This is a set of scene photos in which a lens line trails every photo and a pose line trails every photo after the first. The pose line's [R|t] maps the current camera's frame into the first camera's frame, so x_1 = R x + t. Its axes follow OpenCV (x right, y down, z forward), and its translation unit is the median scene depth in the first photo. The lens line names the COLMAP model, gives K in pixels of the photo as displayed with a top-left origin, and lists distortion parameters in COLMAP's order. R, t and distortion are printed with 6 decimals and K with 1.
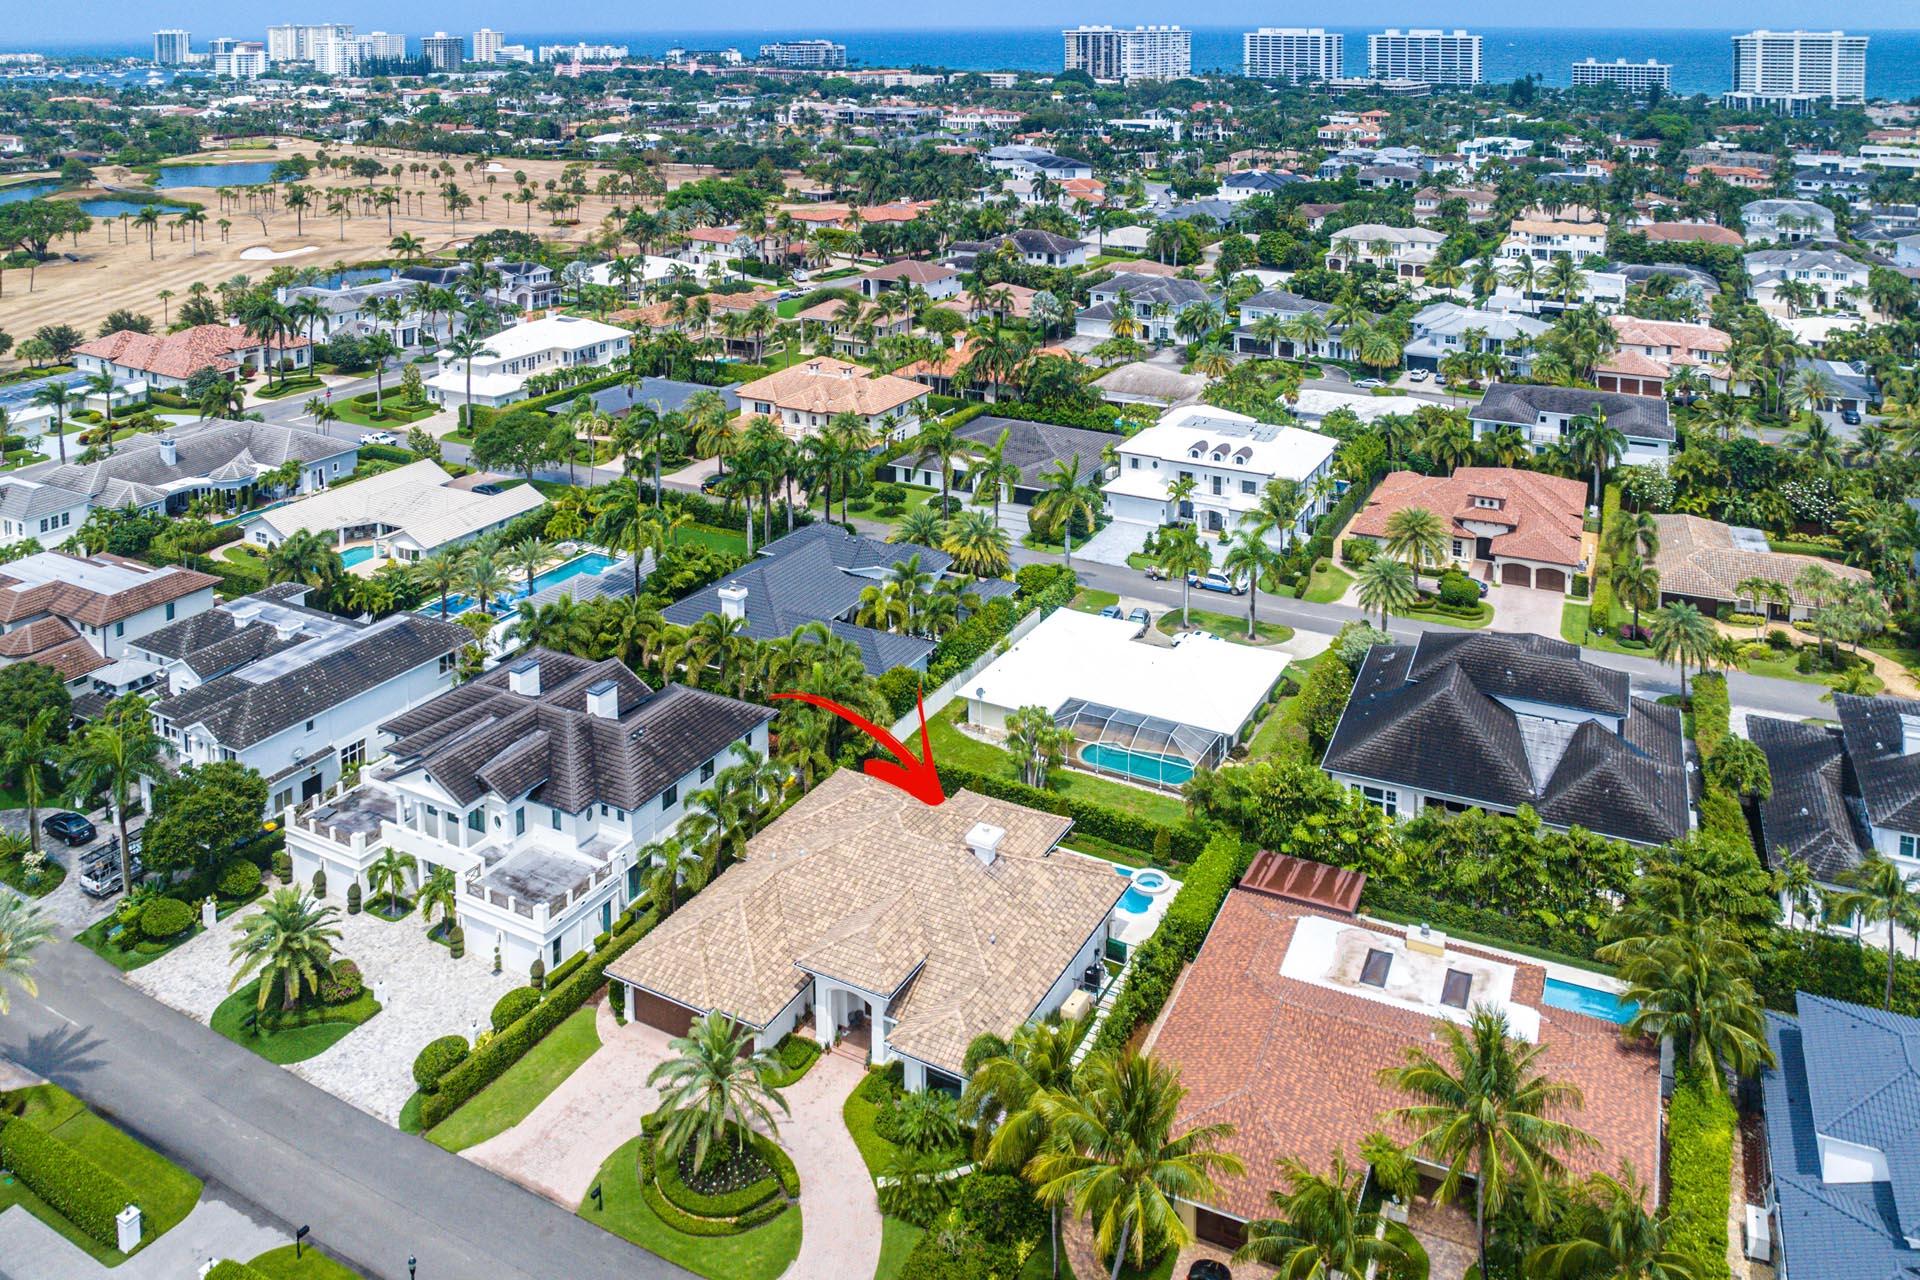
lens RADIAL K [[1499.9, 0, 940.4], [0, 1499.9, 251.1], [0, 0, 1]] dist [-0.008080, -0.003910]
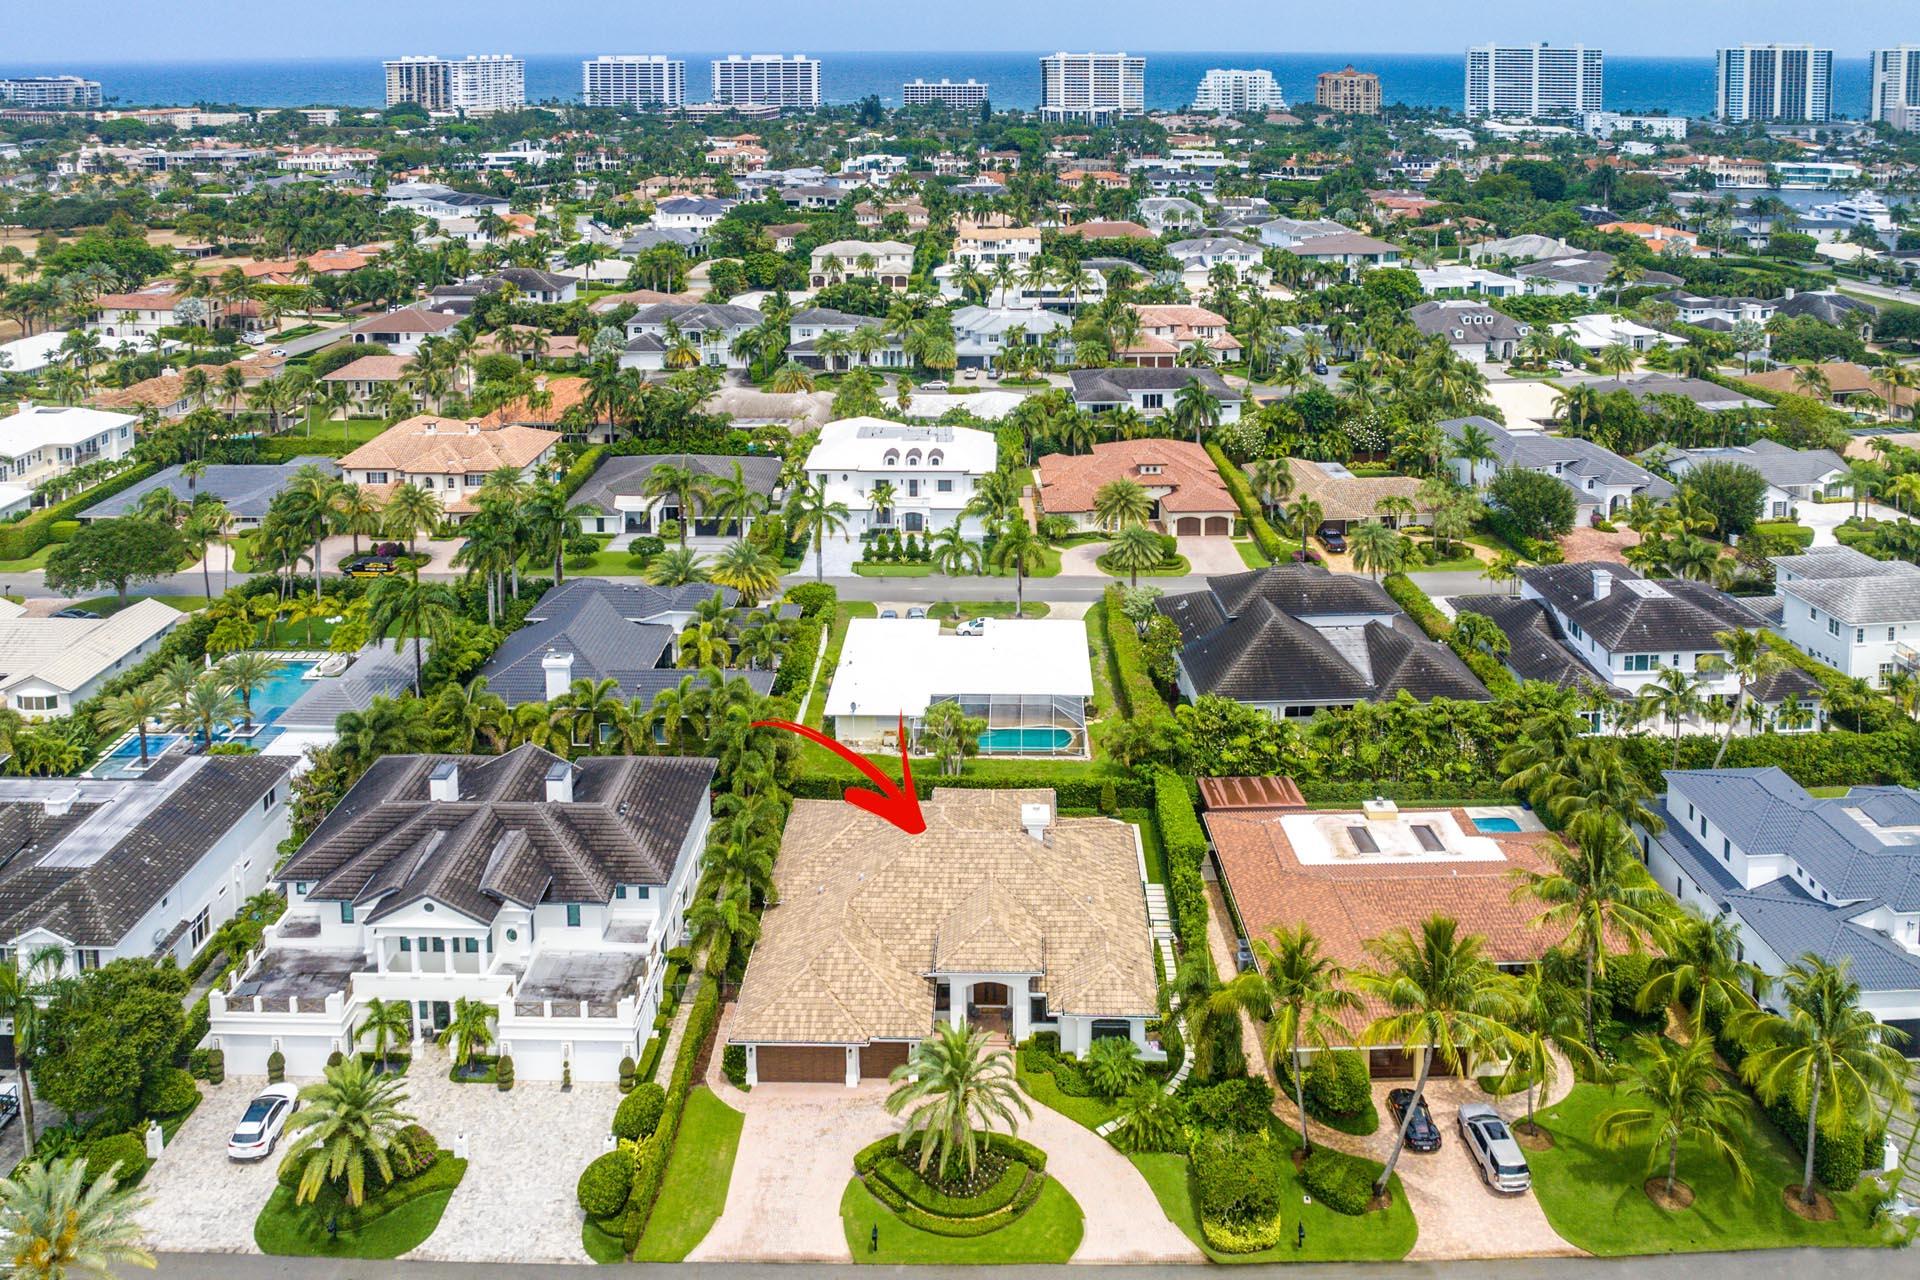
lens RADIAL K [[1525.1, 0, 979.3], [0, 1525.1, 387.4], [0, 0, 1]] dist [-0.001013, 0.001173]
pose [[0.883446, -0.105136, 0.456585, -0.429609], [0.074449, 0.993617, 0.084745, 0.001970], [-0.462580, -0.040875, 0.885635, 0.082896]]
